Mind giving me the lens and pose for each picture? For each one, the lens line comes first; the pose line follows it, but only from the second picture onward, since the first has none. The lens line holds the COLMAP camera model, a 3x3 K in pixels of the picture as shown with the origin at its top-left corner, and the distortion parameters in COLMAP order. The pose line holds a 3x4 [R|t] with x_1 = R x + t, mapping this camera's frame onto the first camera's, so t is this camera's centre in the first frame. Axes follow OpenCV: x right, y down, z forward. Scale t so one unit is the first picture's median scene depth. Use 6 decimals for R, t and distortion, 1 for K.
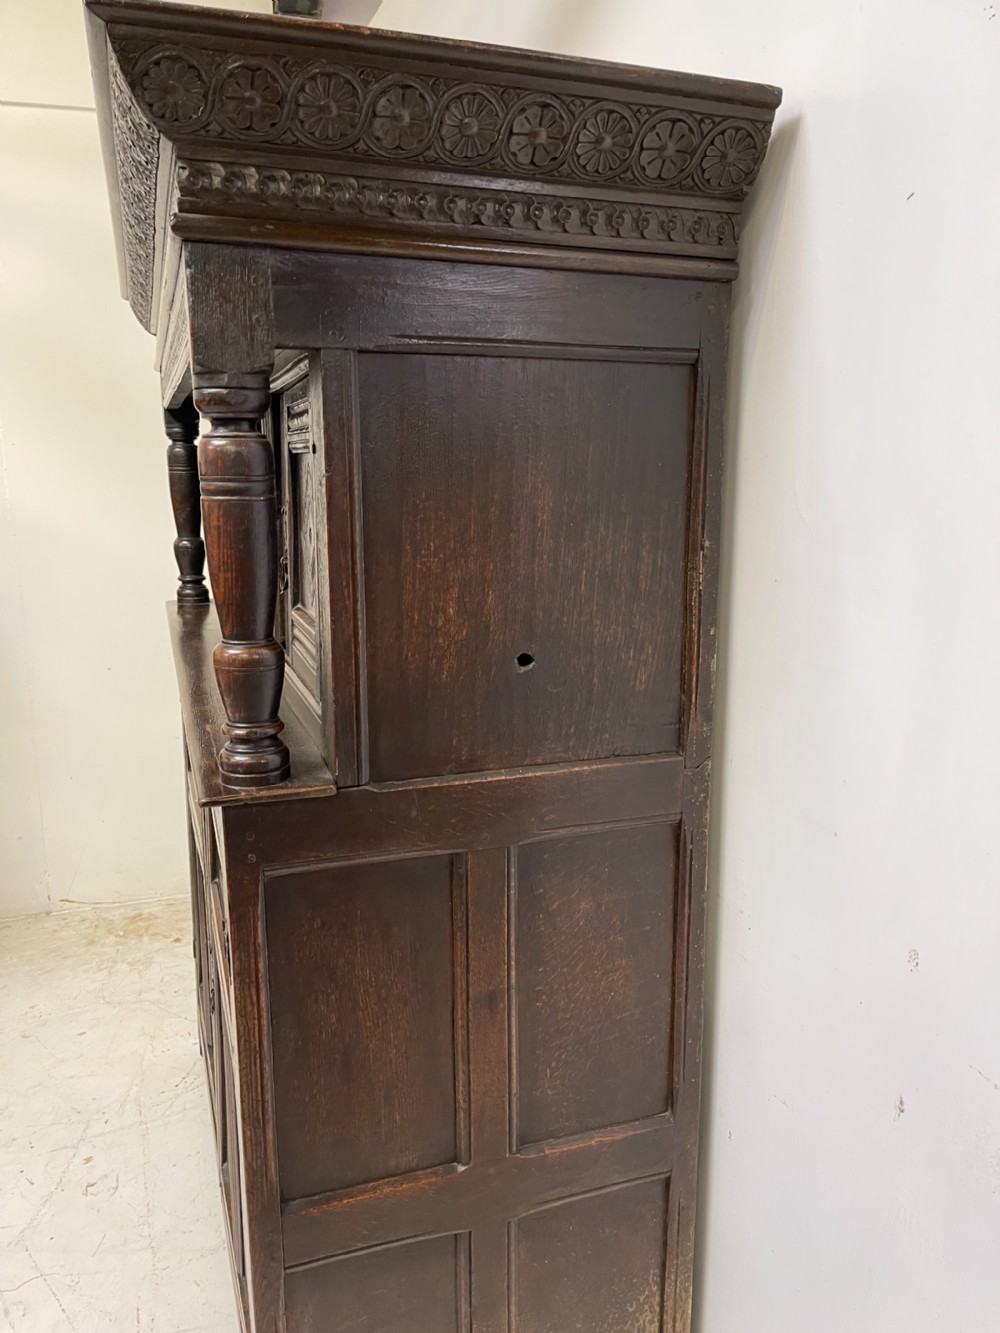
lens RADIAL K [[1023.3, 0, 495.4], [0, 1023.3, 685.7], [0, 0, 1]] dist [0.052135, -0.080578]
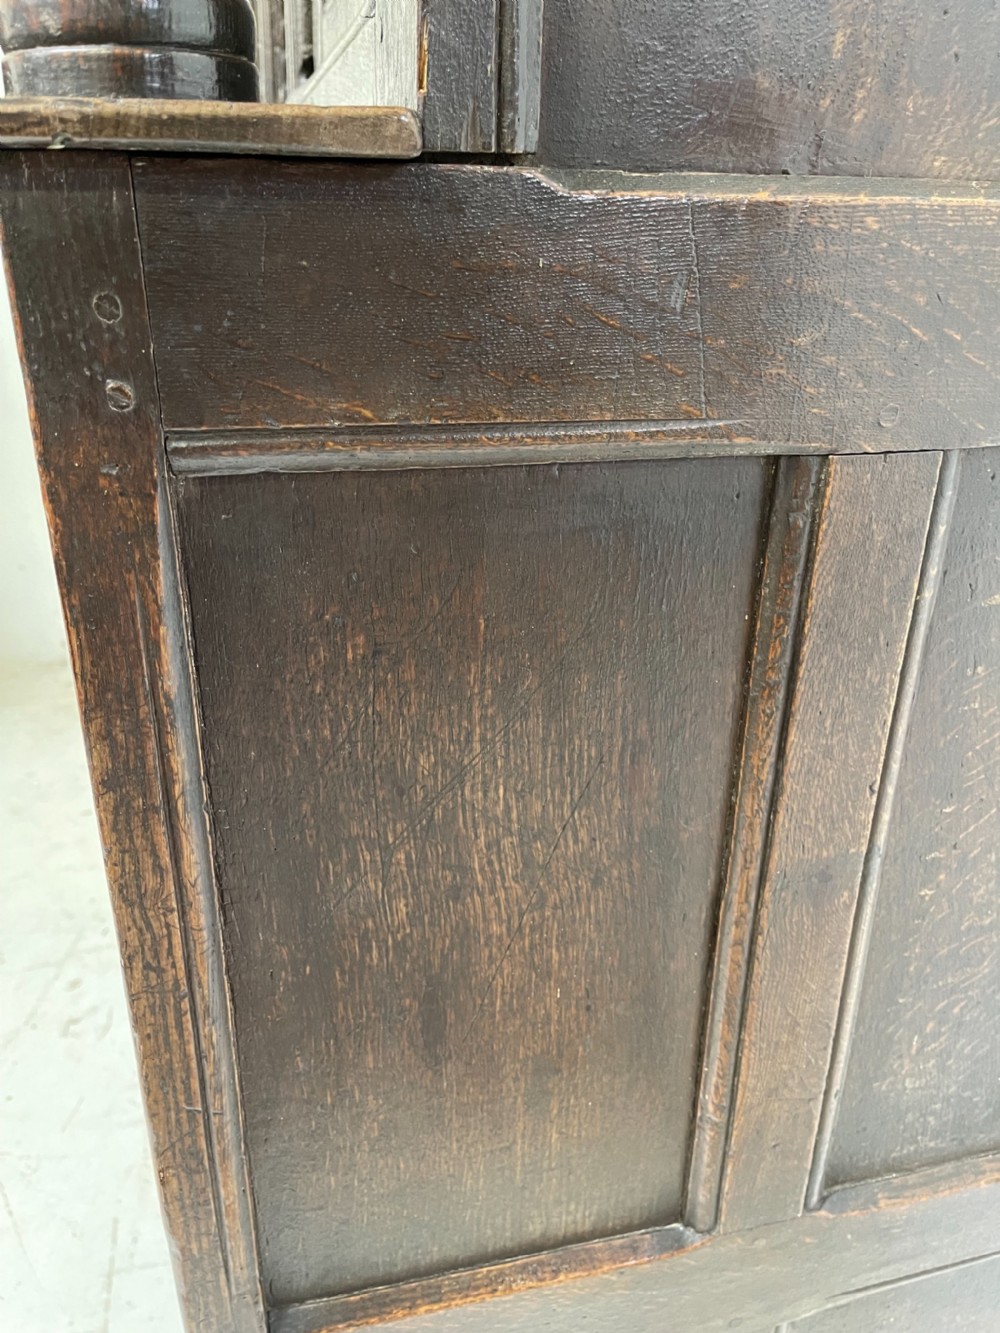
lens RADIAL K [[1023.3, 0, 495.4], [0, 1023.3, 685.7], [0, 0, 1]] dist [0.052135, -0.080578]
pose [[0.995754, 0.053764, -0.074717, -0.100492], [-0.037335, 0.977828, 0.206055, 0.168508], [0.084138, -0.202390, 0.975684, 0.658966]]
